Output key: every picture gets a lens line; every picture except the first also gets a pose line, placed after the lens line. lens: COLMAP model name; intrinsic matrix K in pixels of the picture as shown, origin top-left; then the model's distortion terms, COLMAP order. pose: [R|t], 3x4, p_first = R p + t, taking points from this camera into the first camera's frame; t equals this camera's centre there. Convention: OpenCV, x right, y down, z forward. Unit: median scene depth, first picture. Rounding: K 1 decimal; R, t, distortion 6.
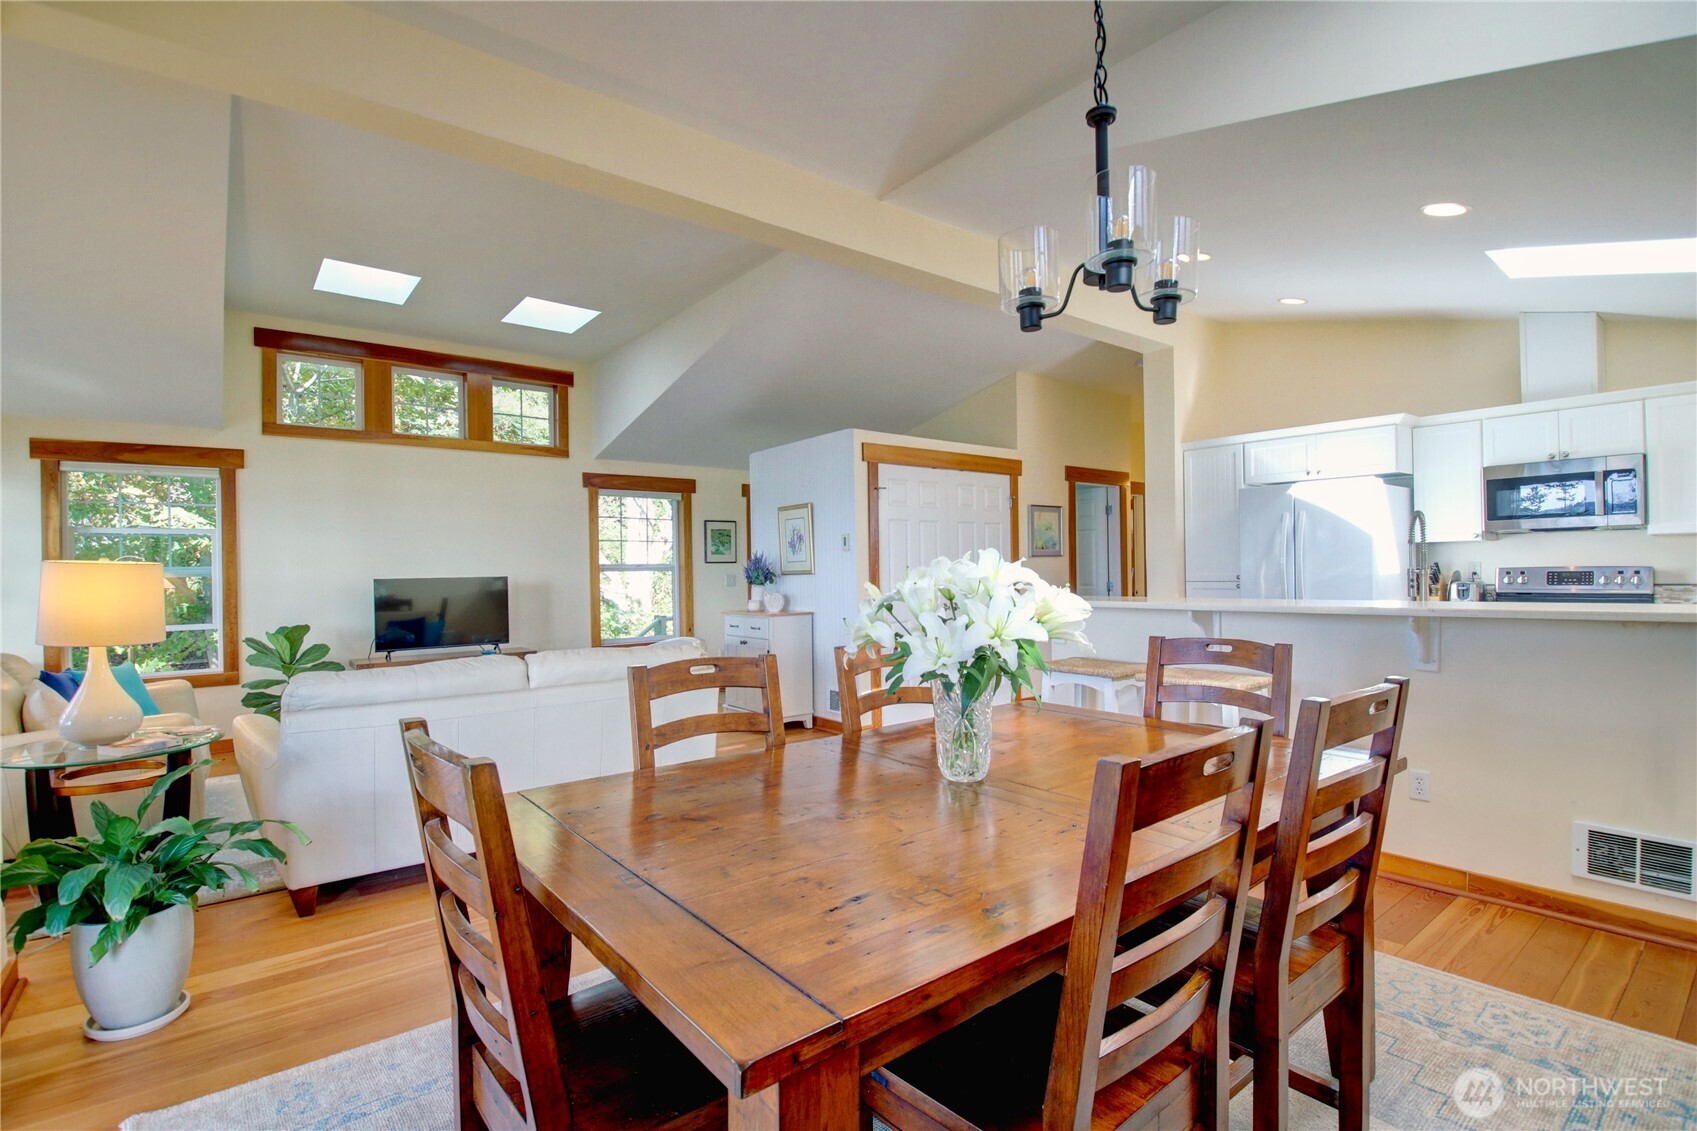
lens RADIAL K [[795.5, 0, 855.3], [0, 795.5, 576.1], [0, 0, 1]] dist [0.015276, -0.031980]
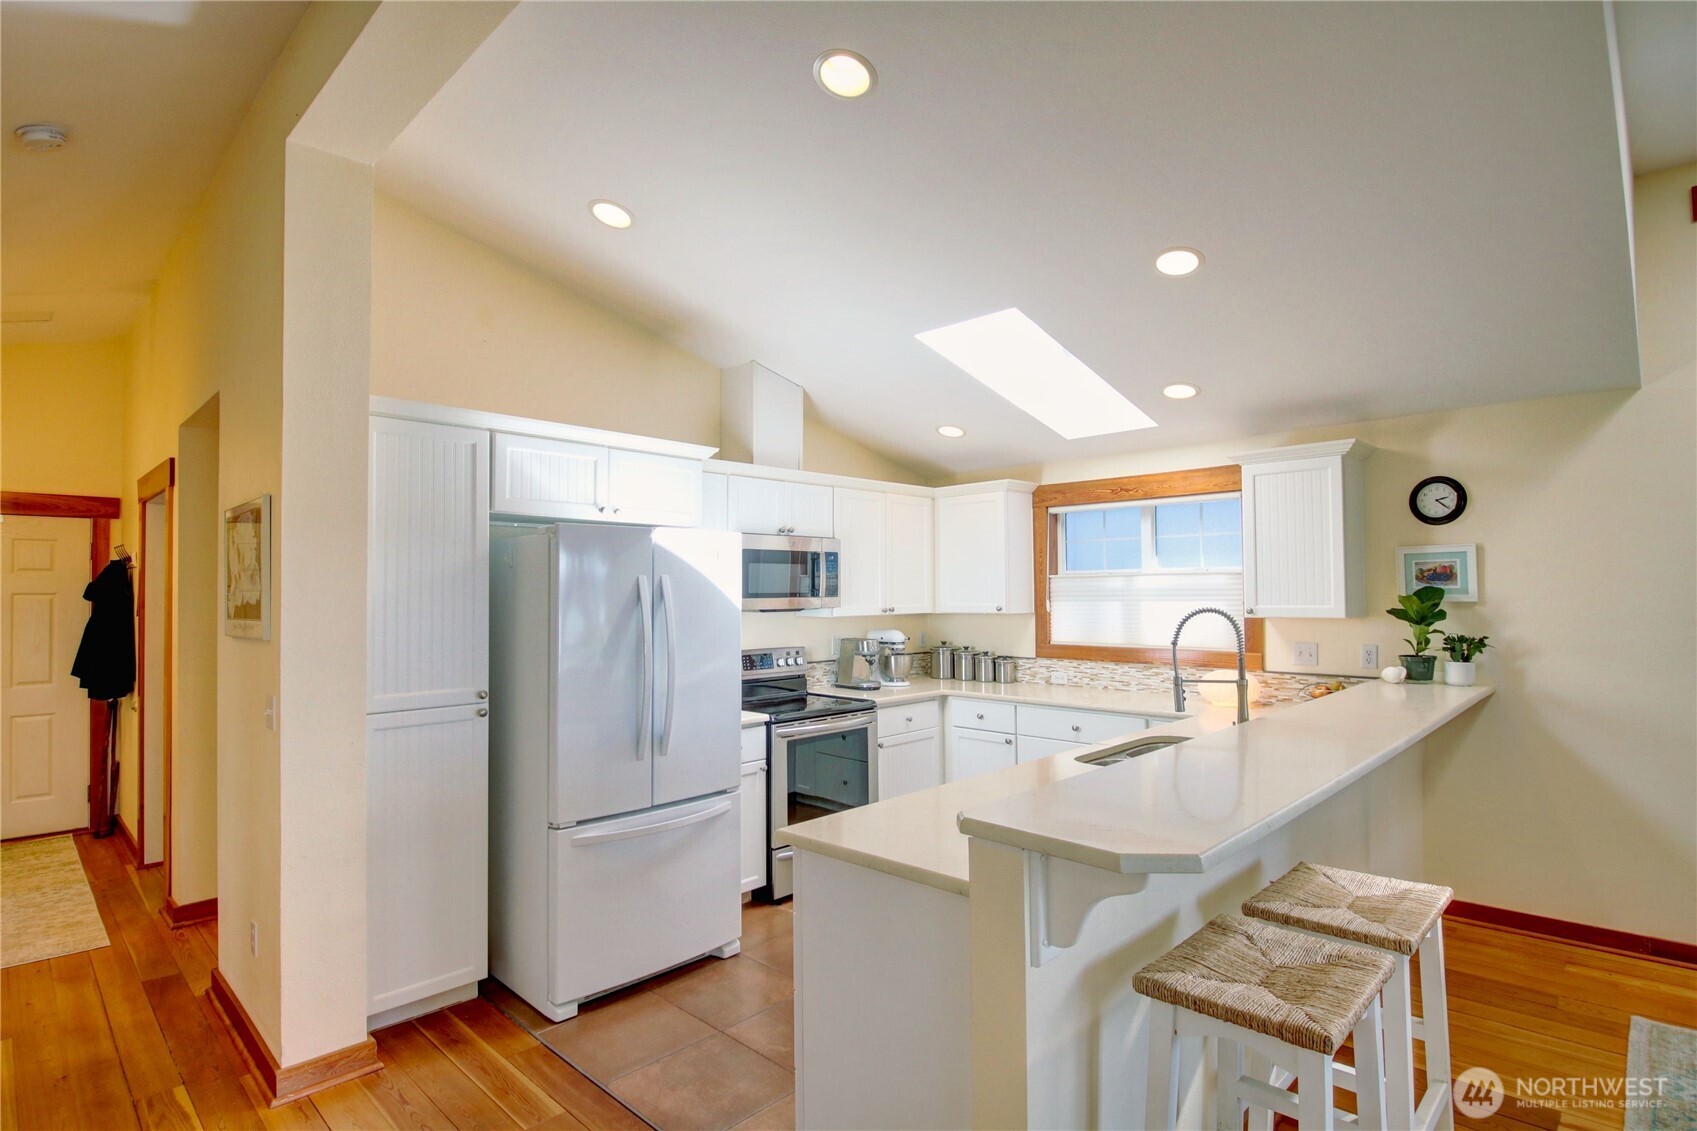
lens RADIAL K [[854.0, 0, 844.1], [0, 854.0, 575.6], [0, 0, 1]] dist [0.011391, -0.001041]
pose [[-0.119012, 0.037499, 0.992184, -0.099109], [0.007440, 0.999292, -0.036875, -0.057676], [-0.992865, 0.002994, -0.119207, 0.966380]]
